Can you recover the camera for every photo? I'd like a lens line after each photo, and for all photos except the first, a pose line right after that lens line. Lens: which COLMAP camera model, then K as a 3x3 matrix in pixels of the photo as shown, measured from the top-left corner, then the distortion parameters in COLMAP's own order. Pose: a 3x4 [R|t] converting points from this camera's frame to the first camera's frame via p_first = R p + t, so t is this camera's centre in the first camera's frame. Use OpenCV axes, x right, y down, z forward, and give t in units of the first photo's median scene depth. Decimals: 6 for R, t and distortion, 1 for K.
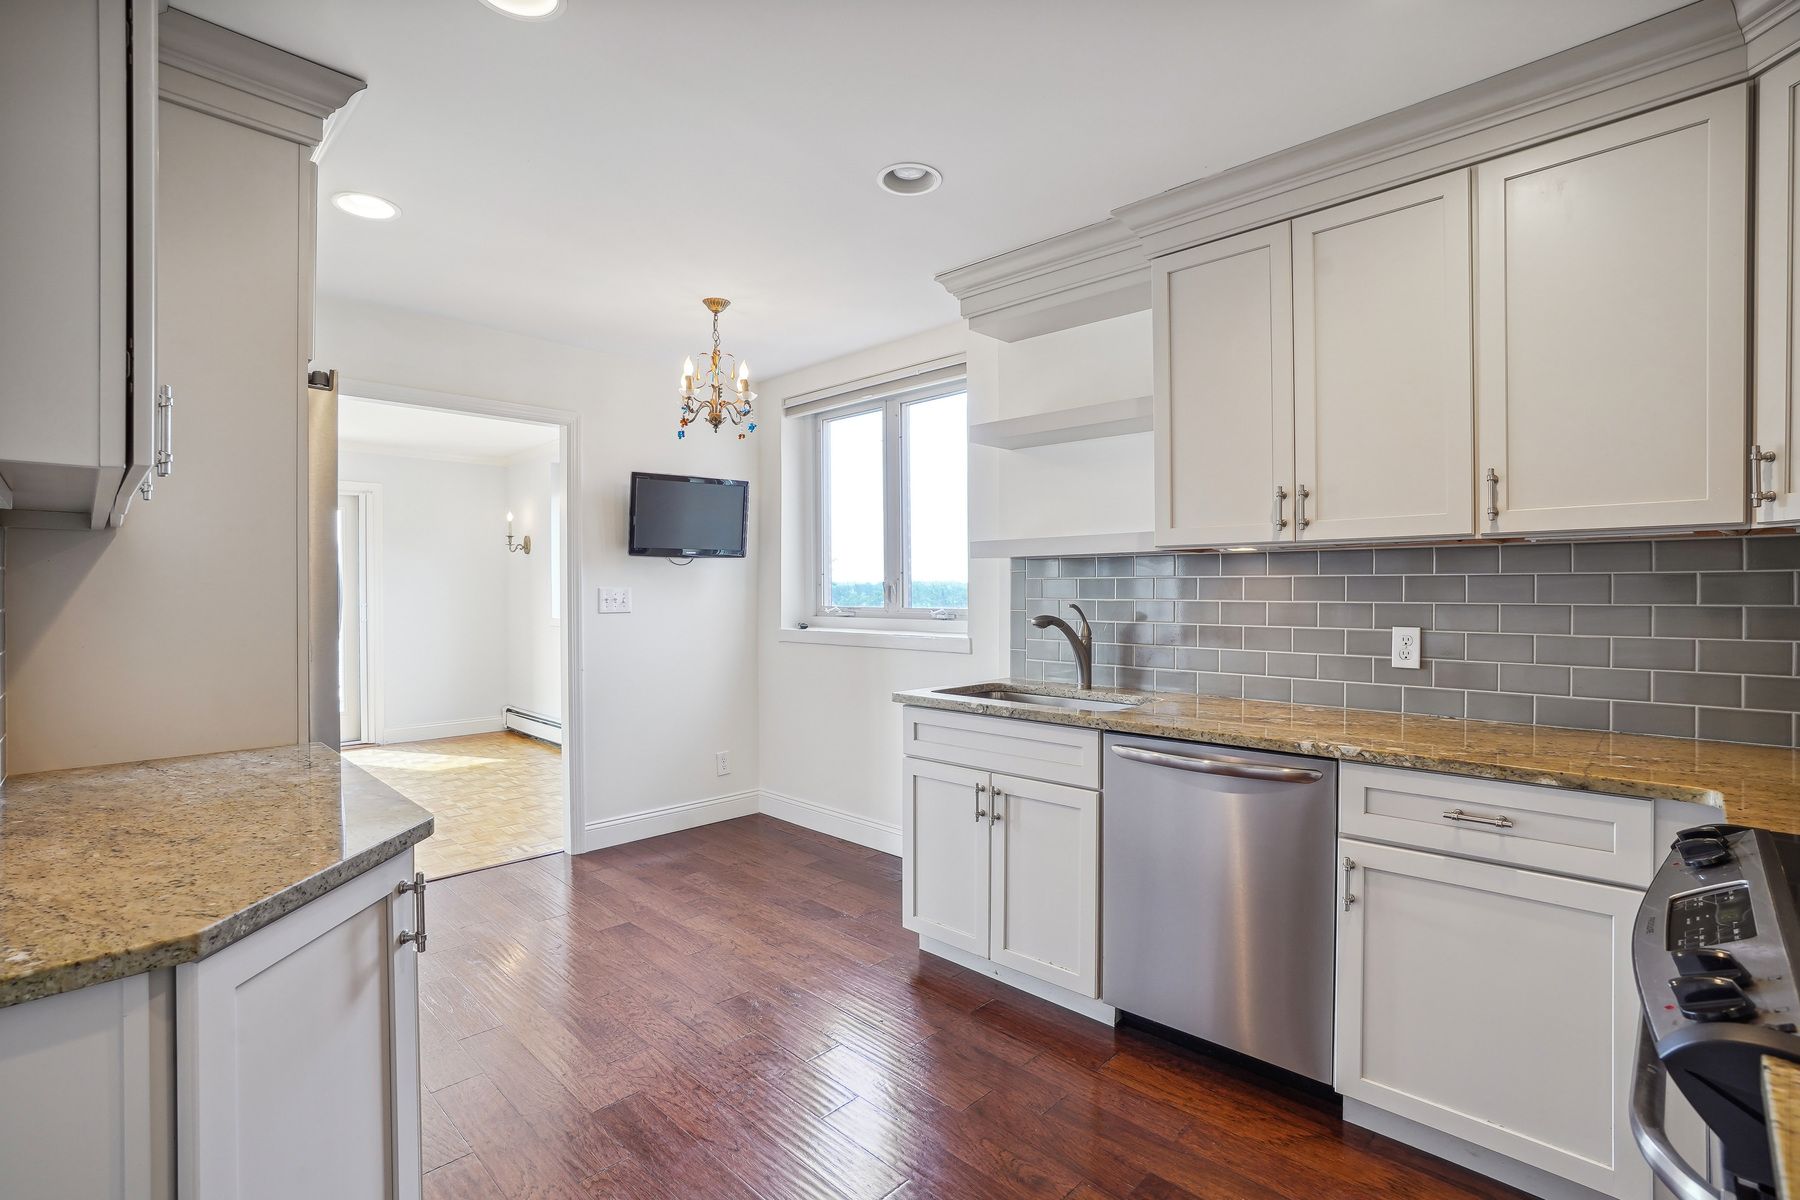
lens RADIAL K [[816.9, 0, 900.0], [0, 816.9, 600.0], [0, 0, 1]] dist [-0.058611, 0.021421]
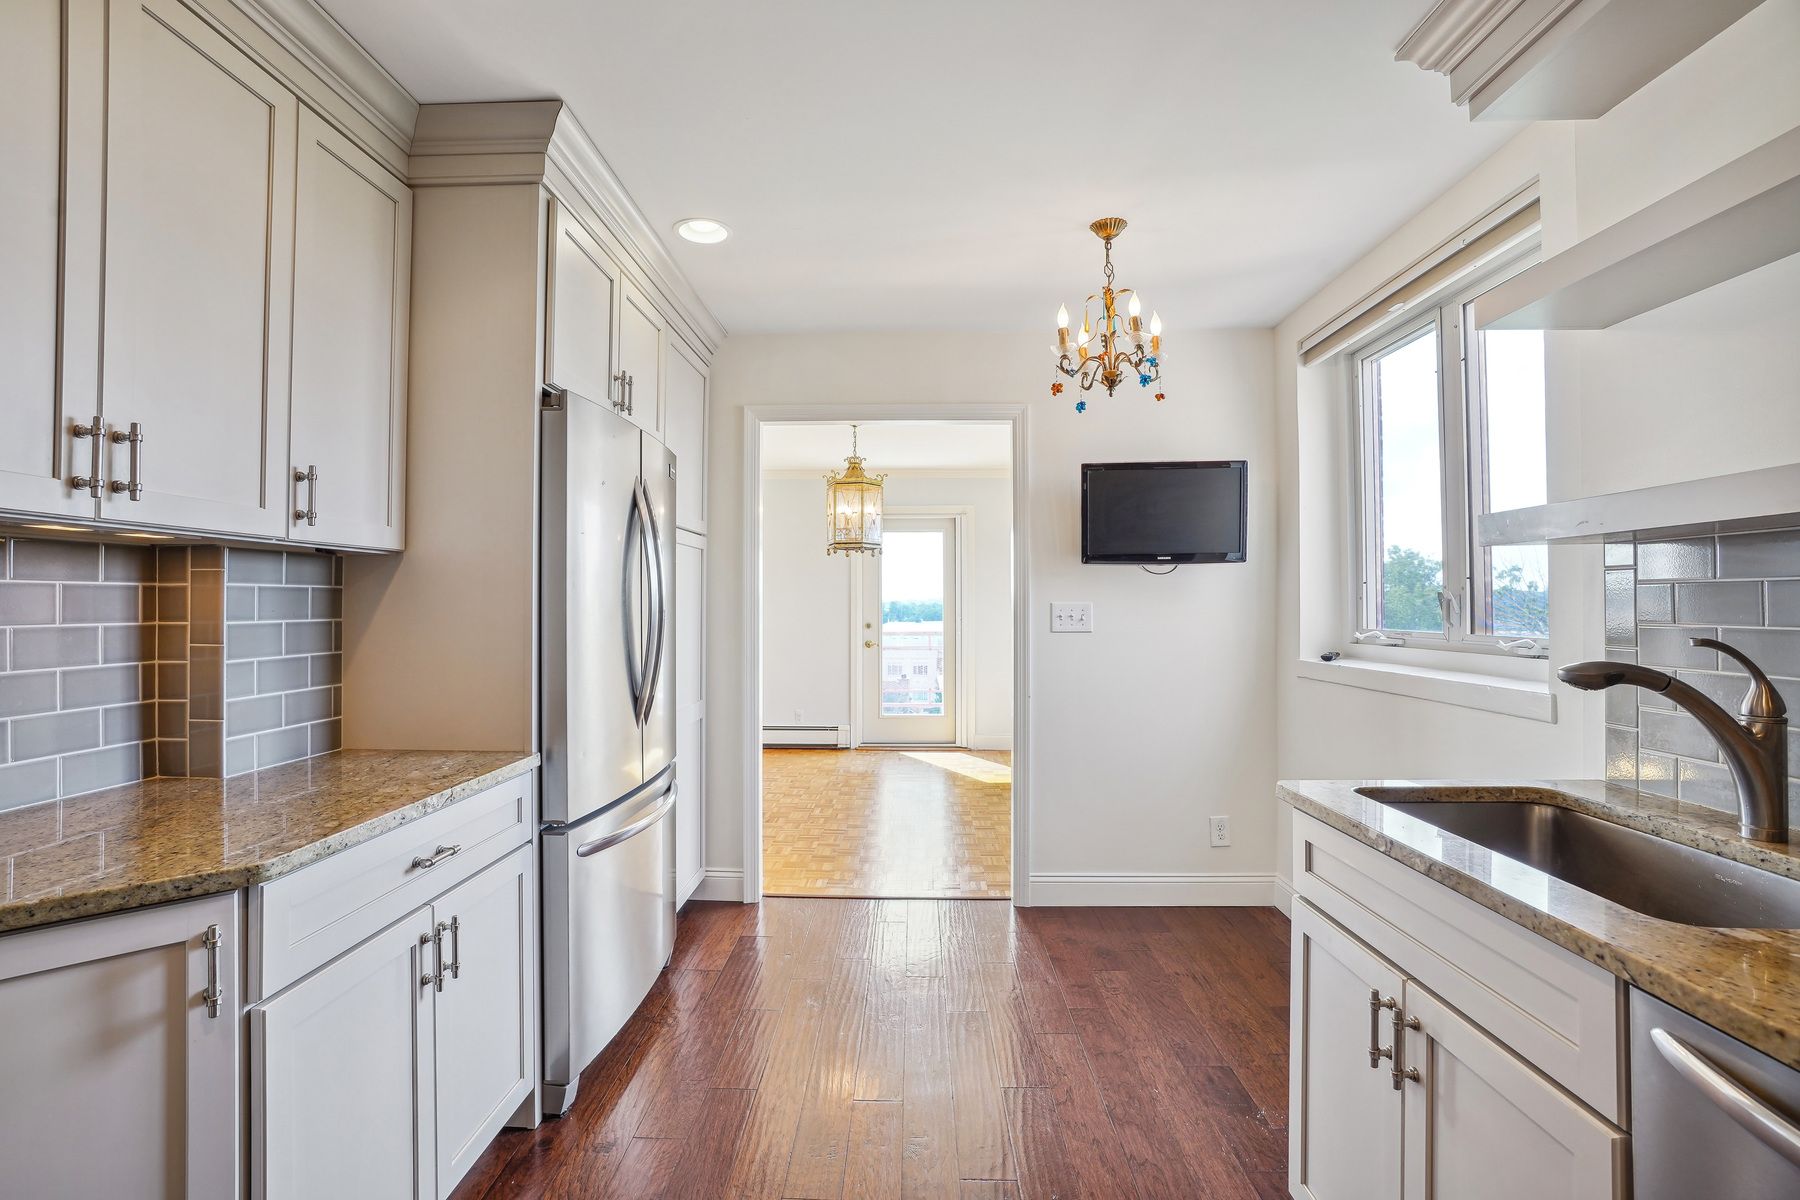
lens RADIAL K [[838.5, 0, 896.6], [0, 838.5, 599.8], [0, 0, 1]] dist [-0.051750, 0.024991]
pose [[0.682804, -0.003416, -0.730594, 0.202240], [-0.010095, 0.999849, -0.014110, -0.004438], [0.730532, 0.017009, 0.682667, 0.331039]]
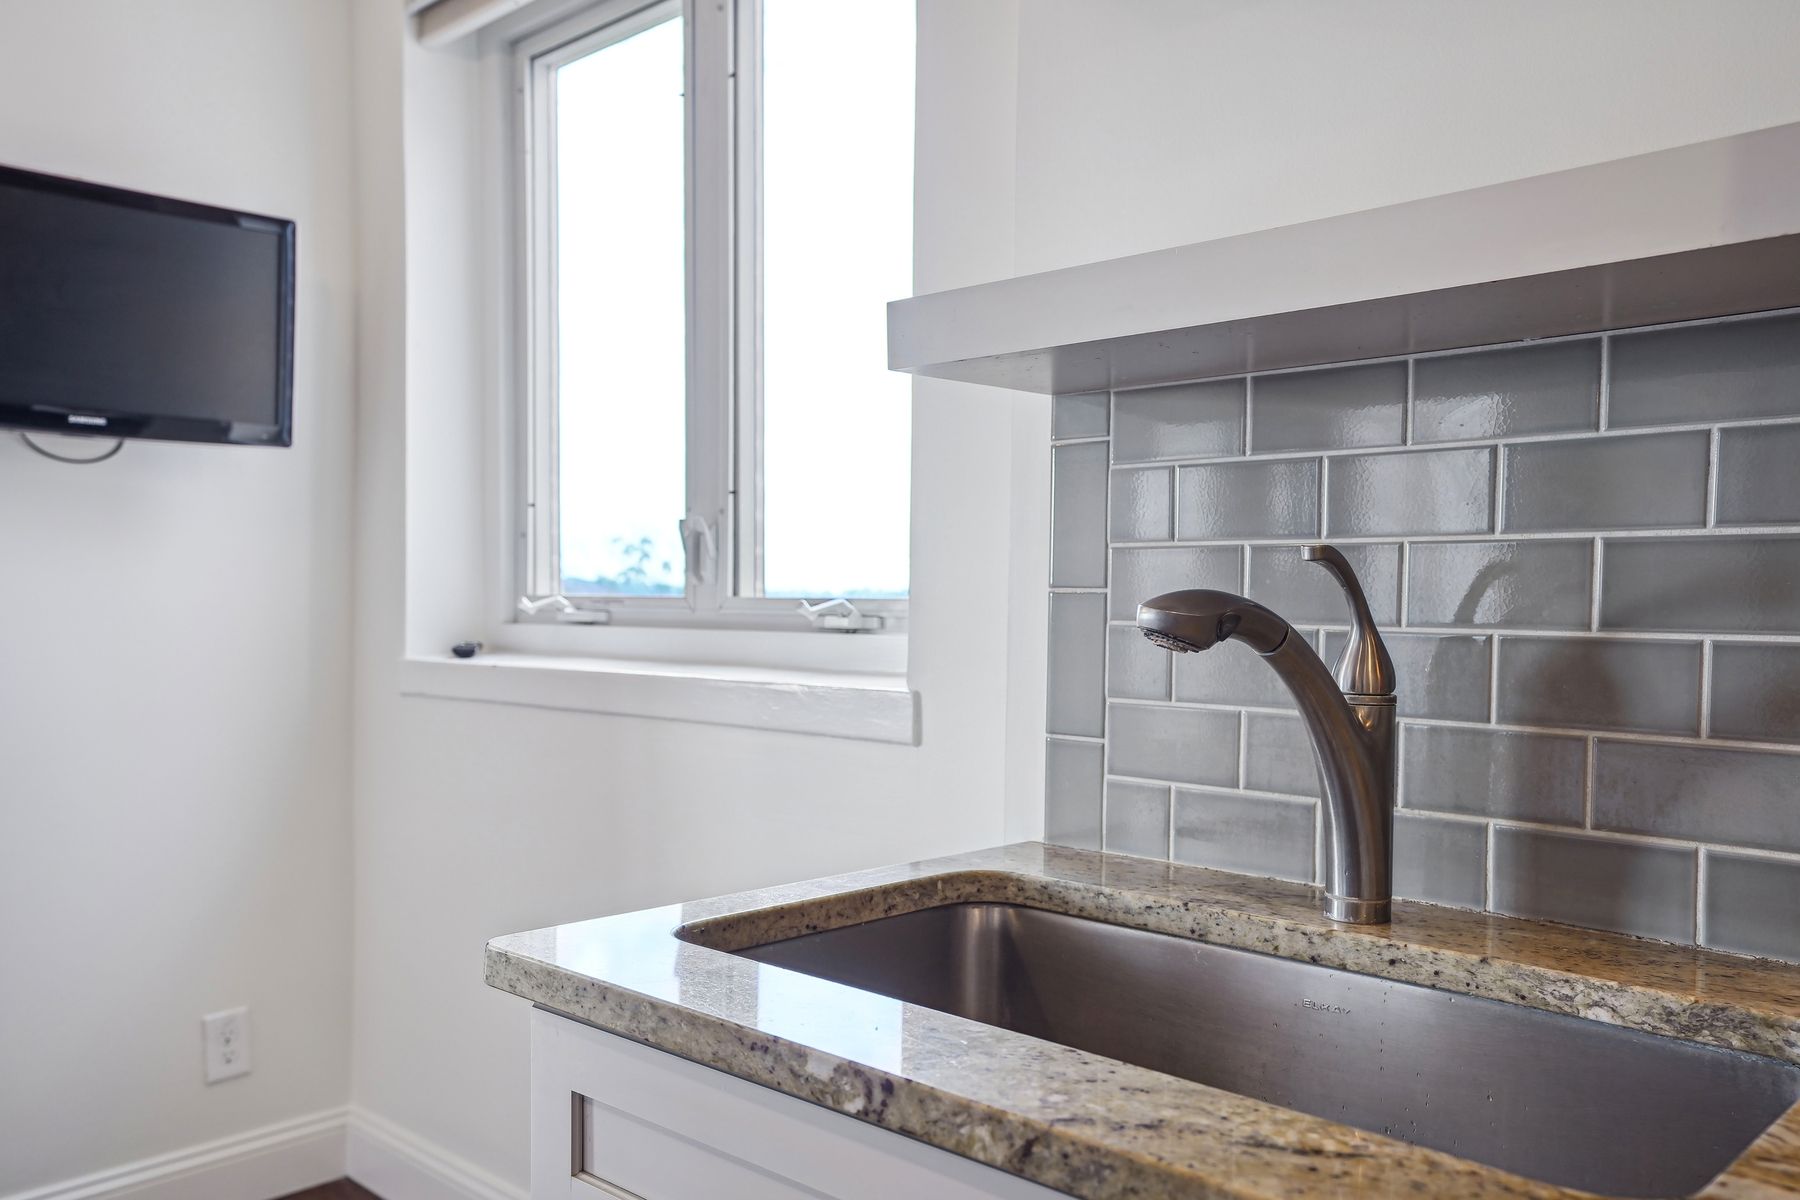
lens RADIAL K [[1431.1, 0, 903.1], [0, 1431.1, 639.5], [0, 0, 1]] dist [0.057362, 0.003346]
pose [[0.999714, 0.014992, 0.018647, 0.077628], [-0.015218, 0.999812, 0.012029, 0.023680], [-0.018463, -0.012310, 0.999754, 0.523138]]
